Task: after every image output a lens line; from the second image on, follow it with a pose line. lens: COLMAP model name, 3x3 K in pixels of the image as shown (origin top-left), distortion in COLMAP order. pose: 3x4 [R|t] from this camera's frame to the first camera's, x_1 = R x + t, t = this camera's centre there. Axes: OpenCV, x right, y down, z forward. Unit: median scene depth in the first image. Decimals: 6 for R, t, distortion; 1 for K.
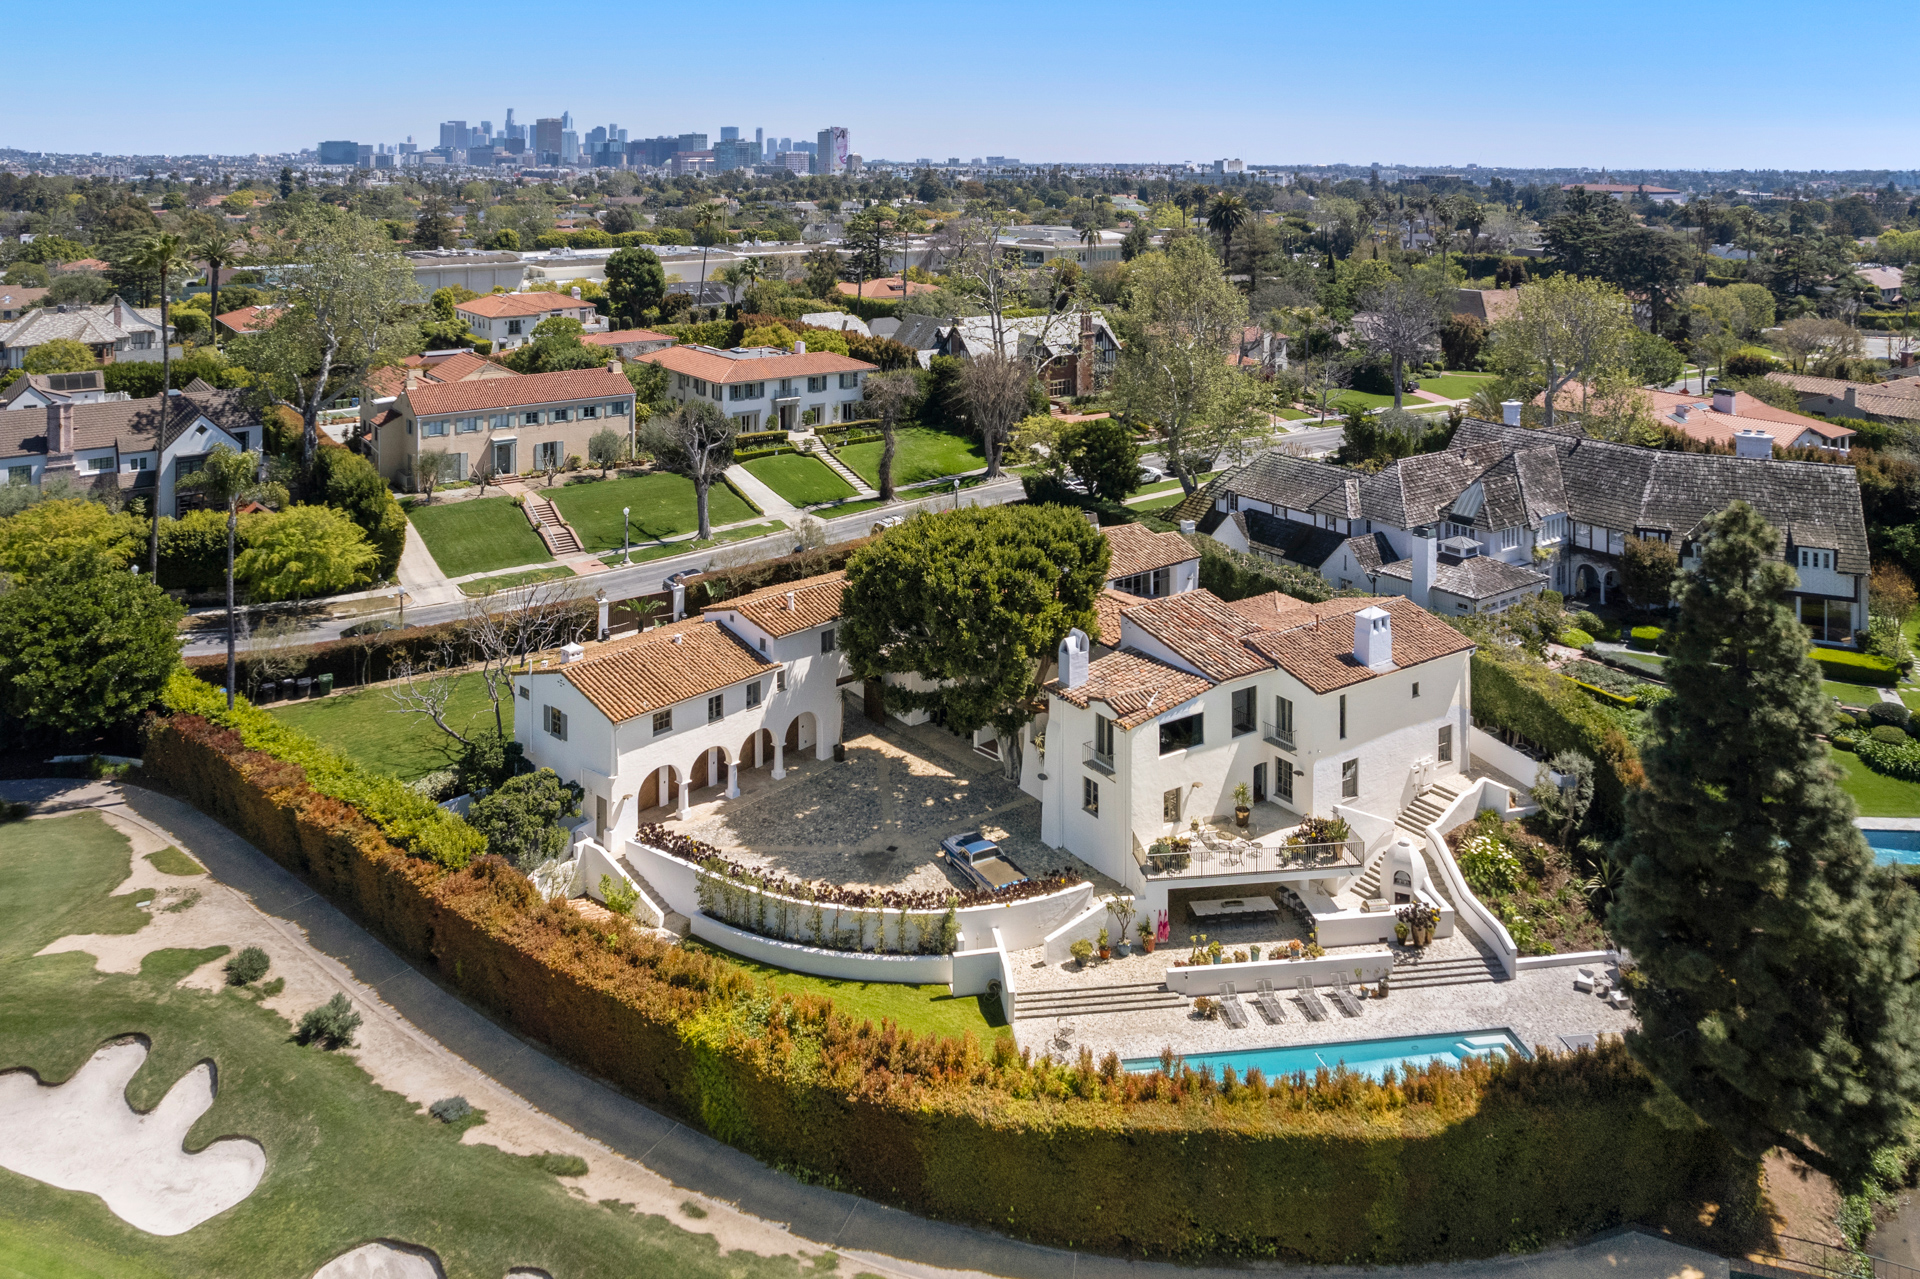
lens RADIAL K [[1383.0, 0, 971.0], [0, 1383.0, 280.1], [0, 0, 1]] dist [-0.021650, -0.003823]
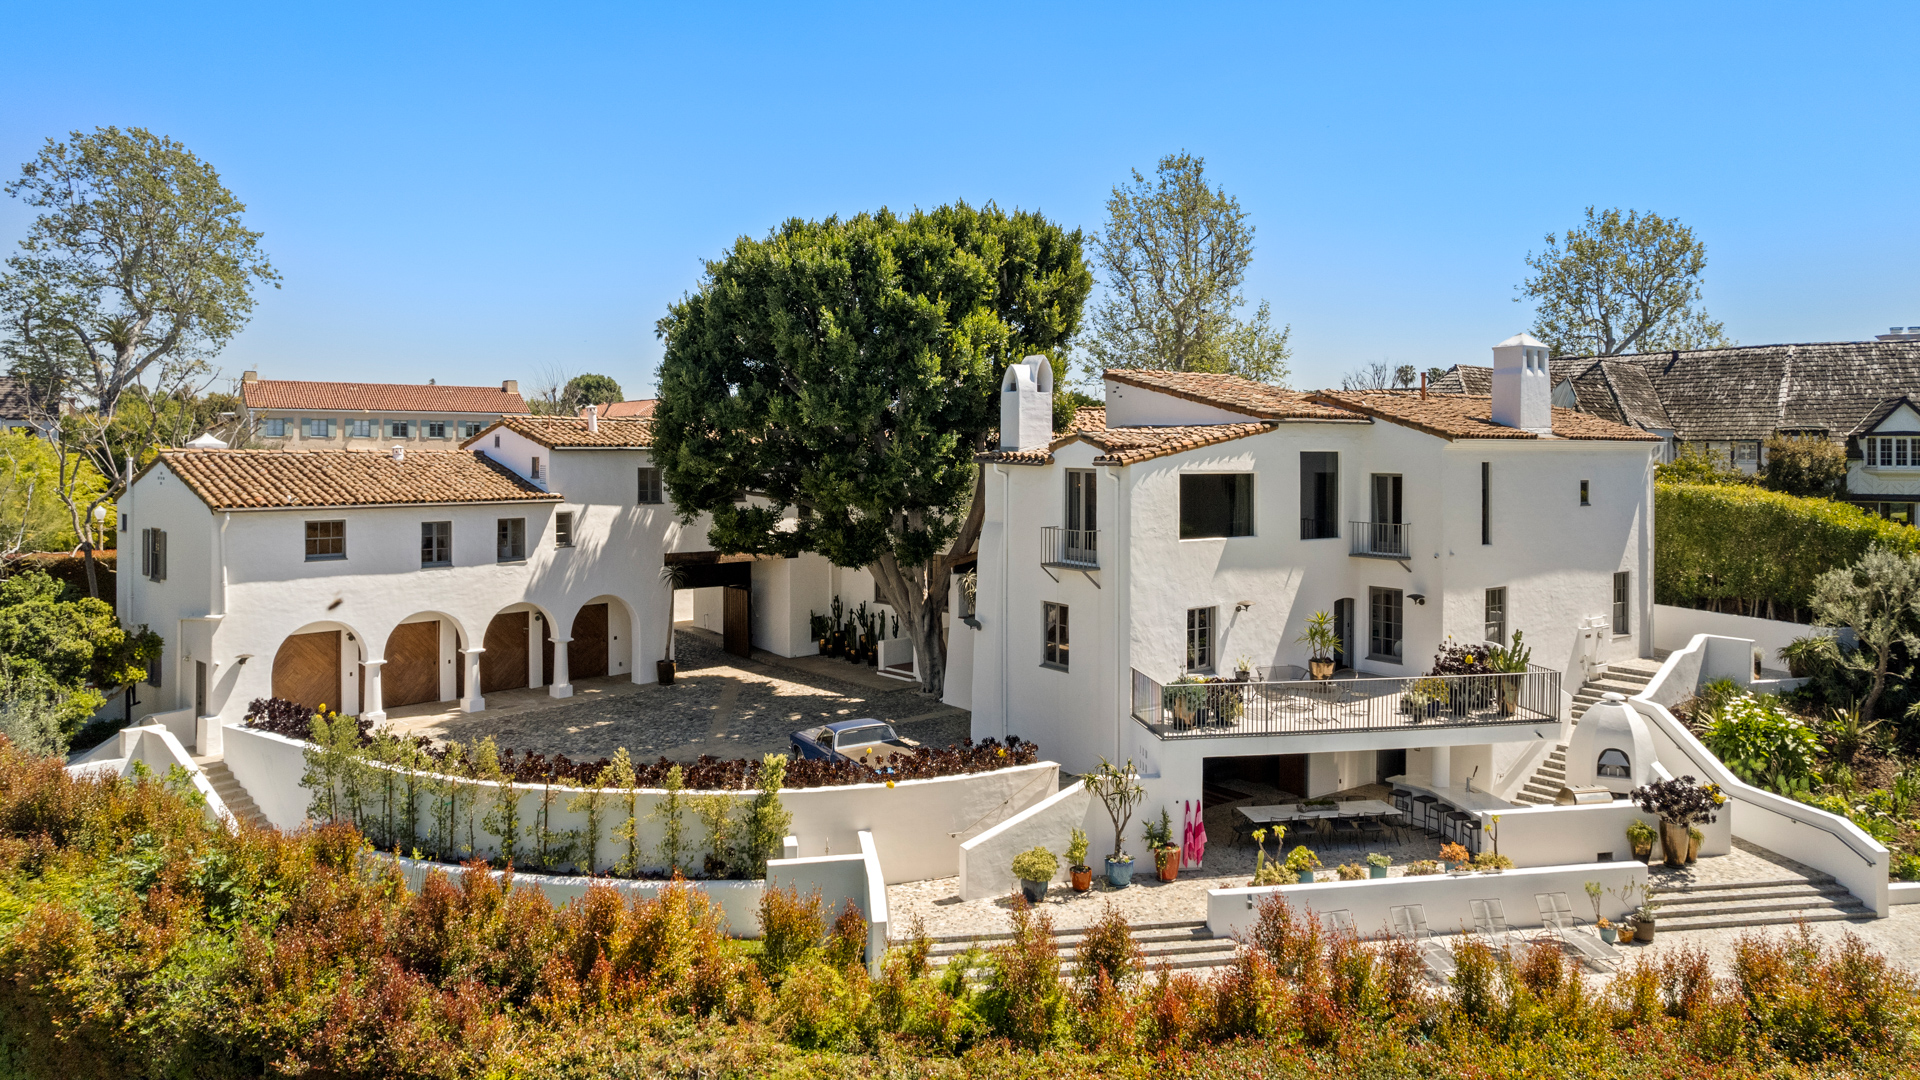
lens RADIAL K [[1306.9, 0, 1011.7], [0, 1306.9, 353.3], [0, 0, 1]] dist [-0.066411, 0.069202]
pose [[0.998792, 0.011493, 0.047782, 0.044213], [-0.006683, 0.995003, -0.099618, 0.323993], [-0.048688, 0.099178, 0.993878, 0.478631]]
